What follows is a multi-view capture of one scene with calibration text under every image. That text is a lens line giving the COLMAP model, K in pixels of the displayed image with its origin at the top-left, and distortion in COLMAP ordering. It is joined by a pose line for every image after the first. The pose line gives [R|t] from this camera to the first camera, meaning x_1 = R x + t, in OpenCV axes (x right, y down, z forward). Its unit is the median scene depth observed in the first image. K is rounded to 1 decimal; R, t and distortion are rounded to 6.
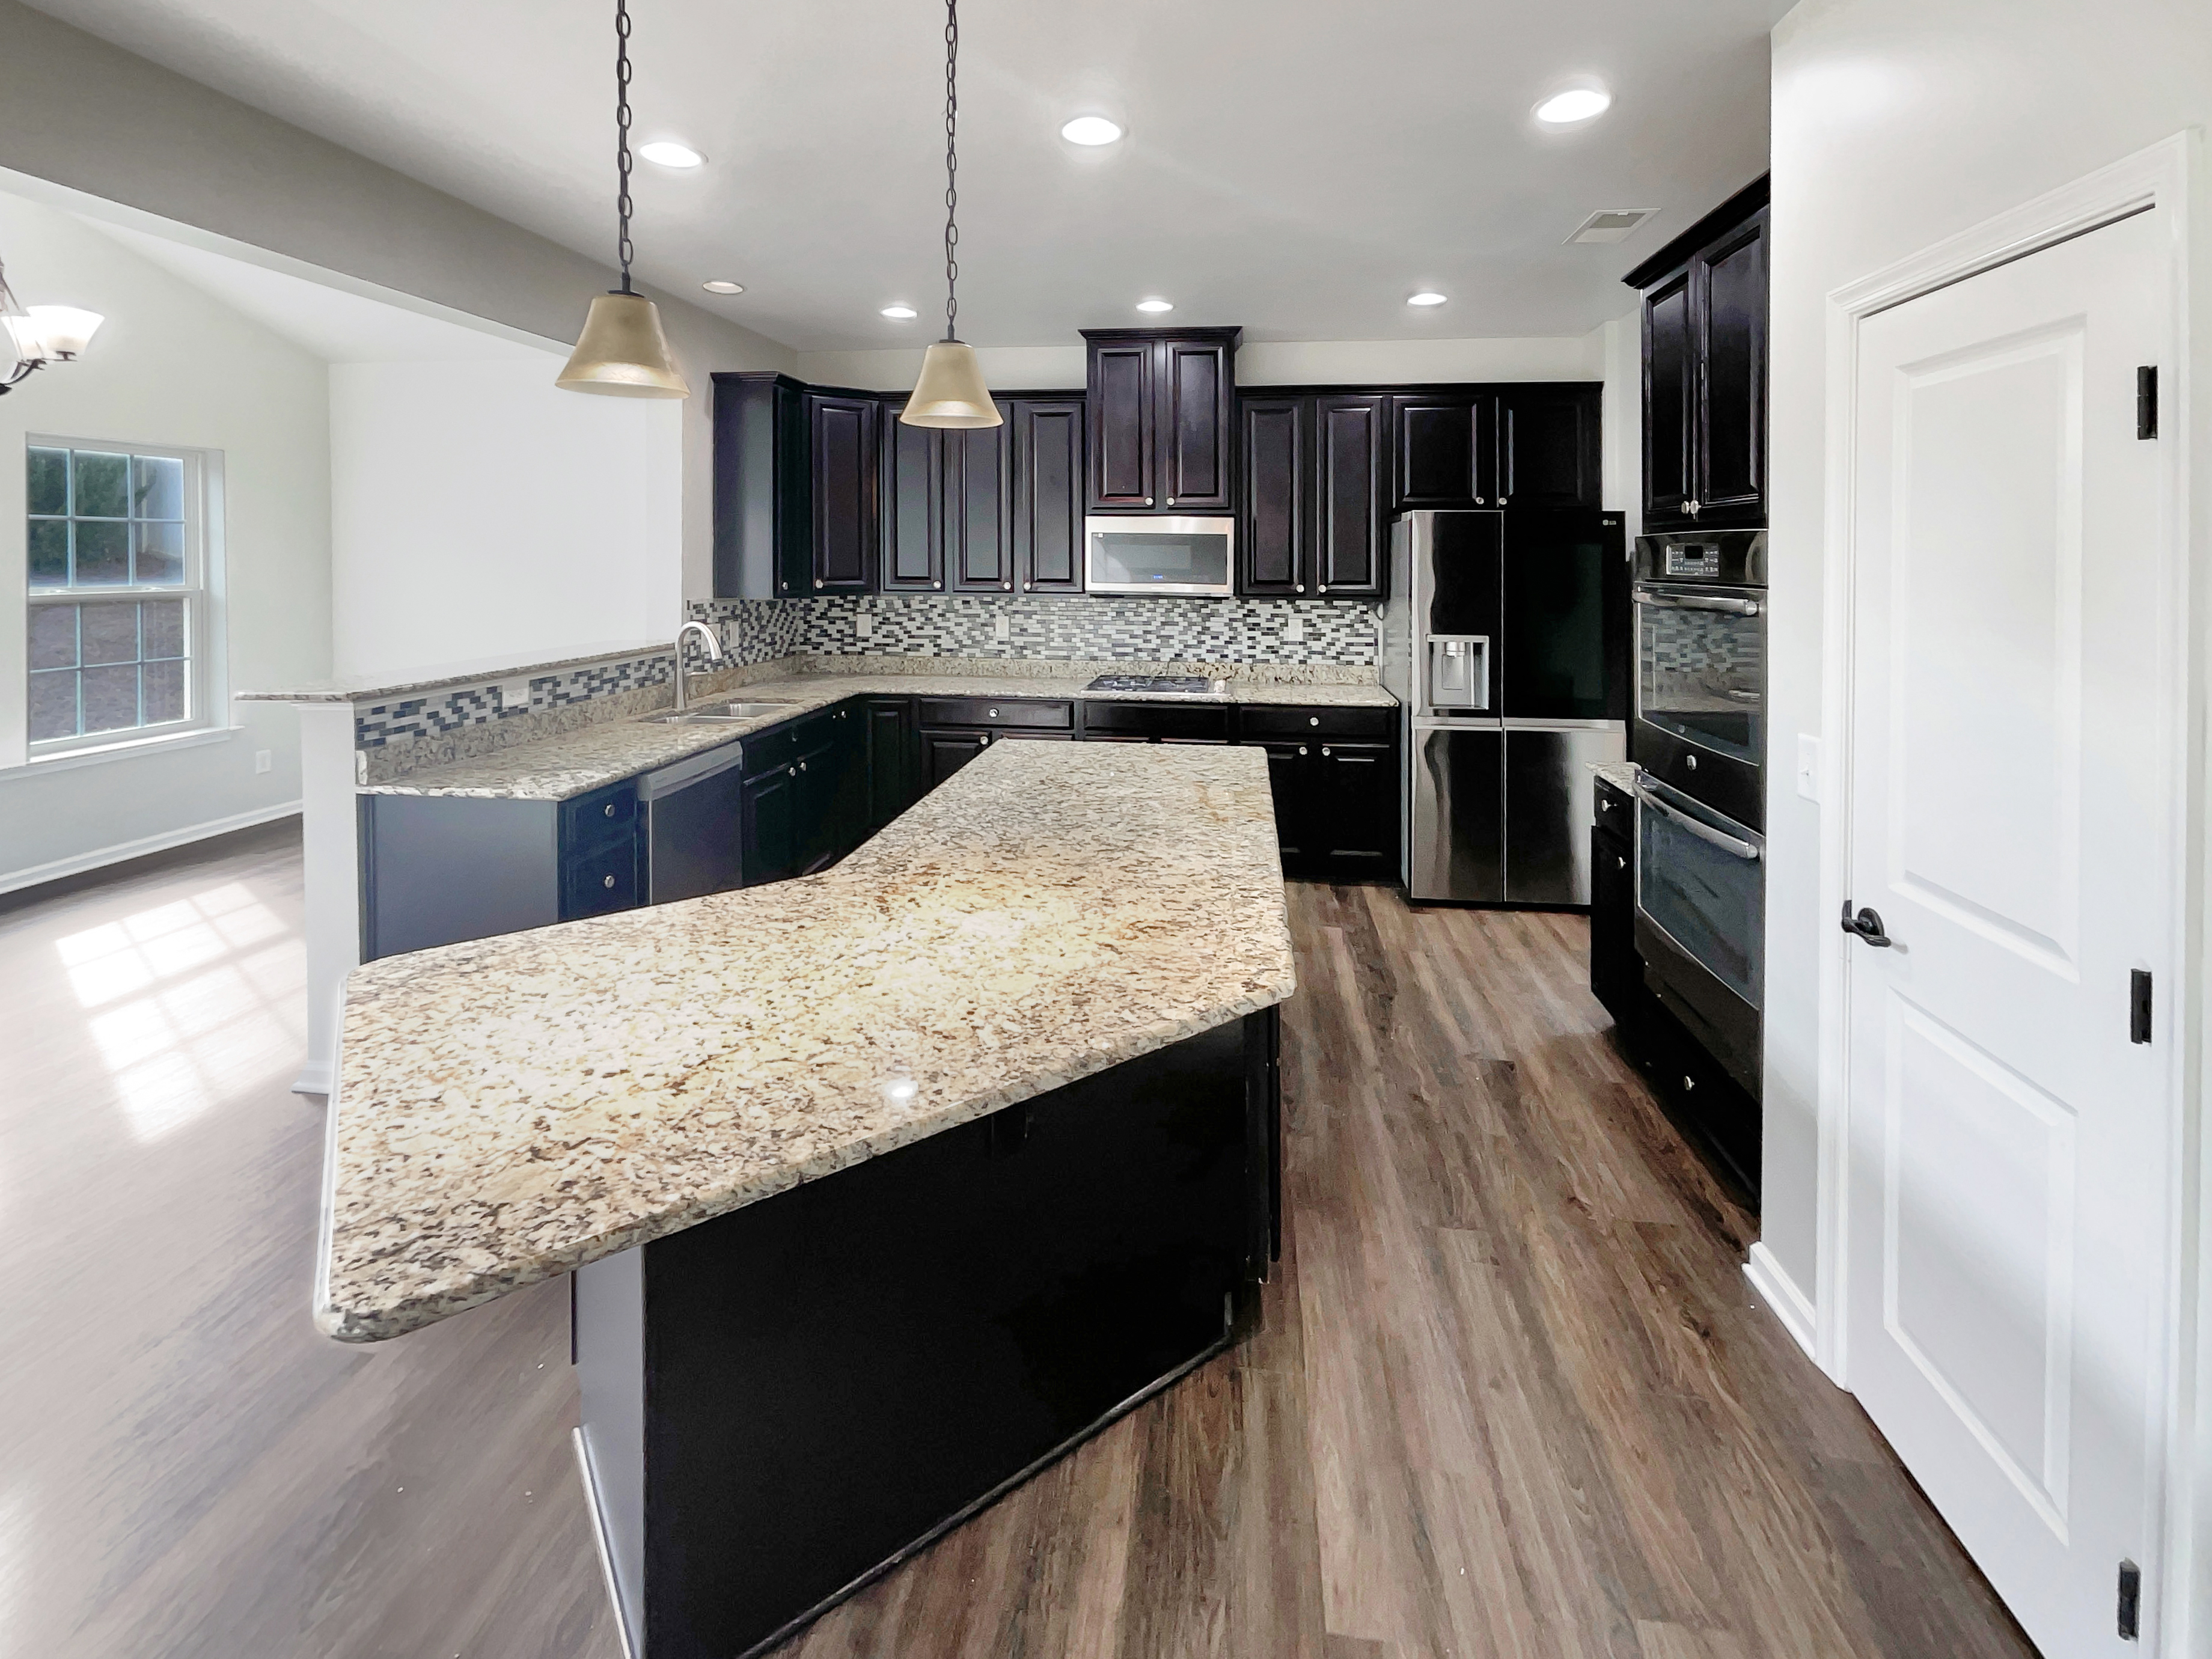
lens RADIAL K [[949.6, 0, 1103.3], [0, 949.6, 756.3], [0, 0, 1]] dist [0.002833, 0.000392]
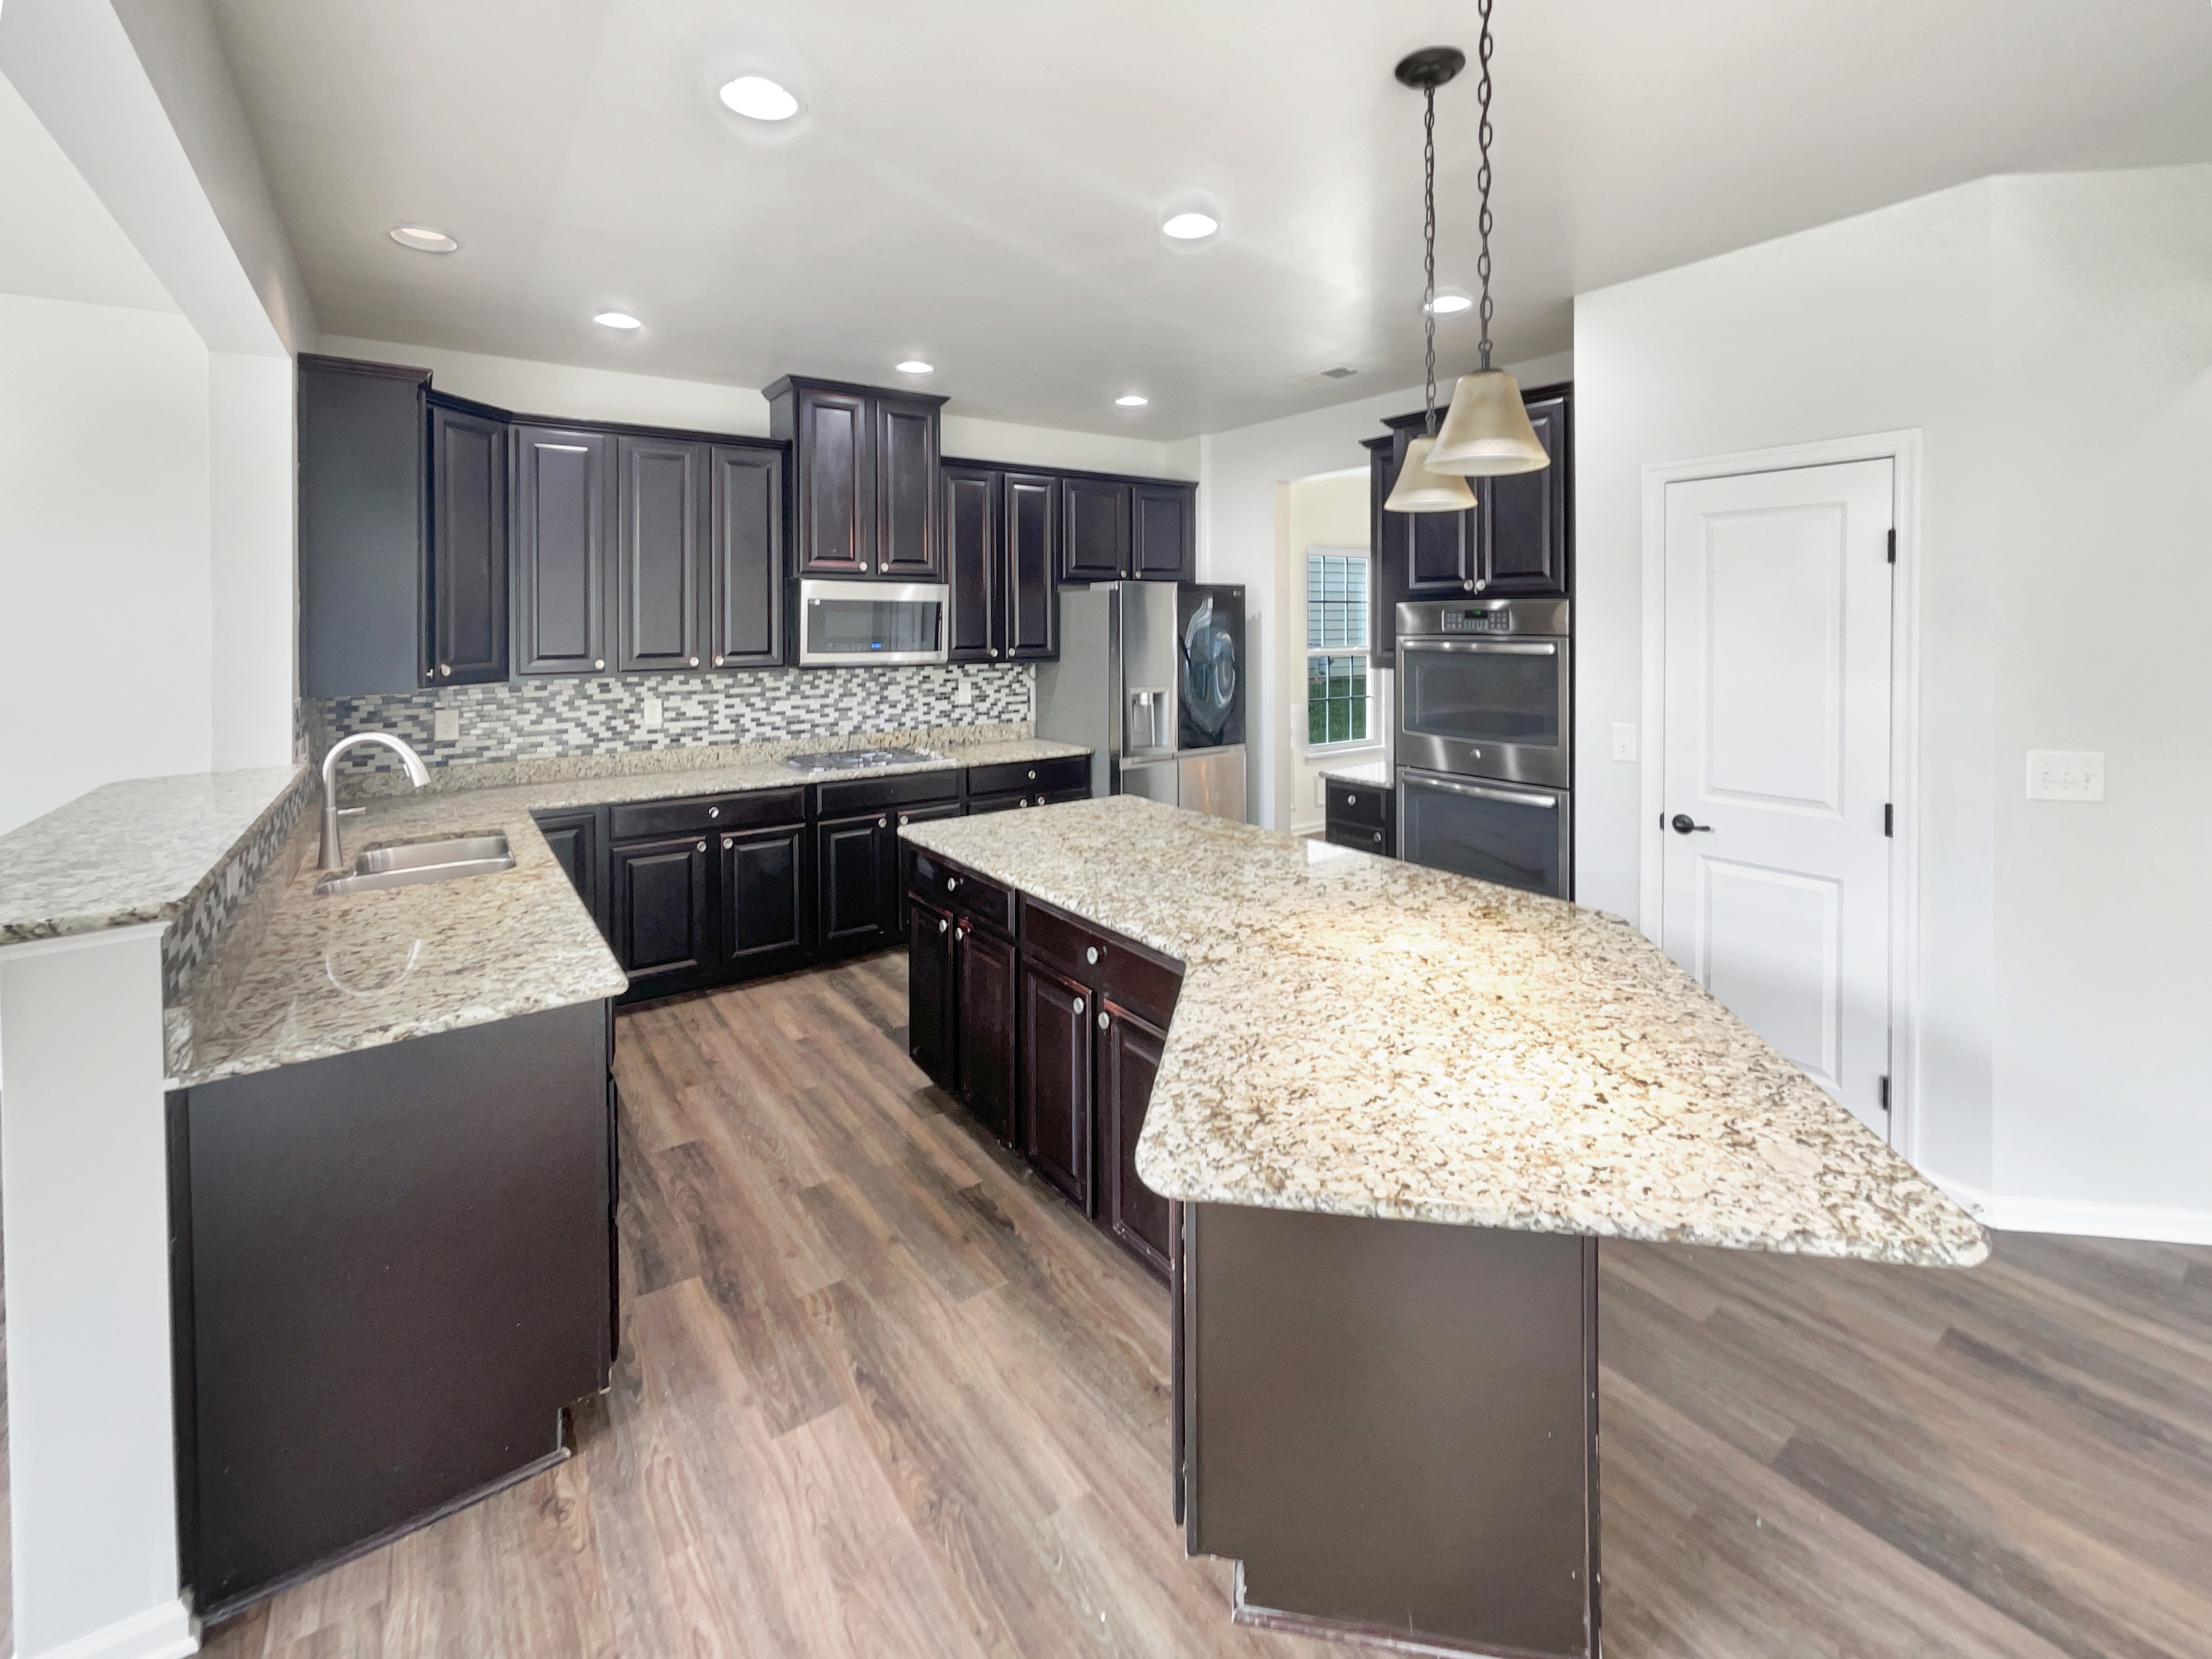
lens RADIAL K [[938.3, 0, 1106.0], [0, 938.3, 829.5], [0, 0, 1]] dist [-0.001198, -0.000115]
pose [[0.724104, -0.159465, 0.671003, -0.400073], [0.153327, 0.985777, 0.068810, -0.032743], [-0.672432, 0.053057, 0.738255, 0.143449]]
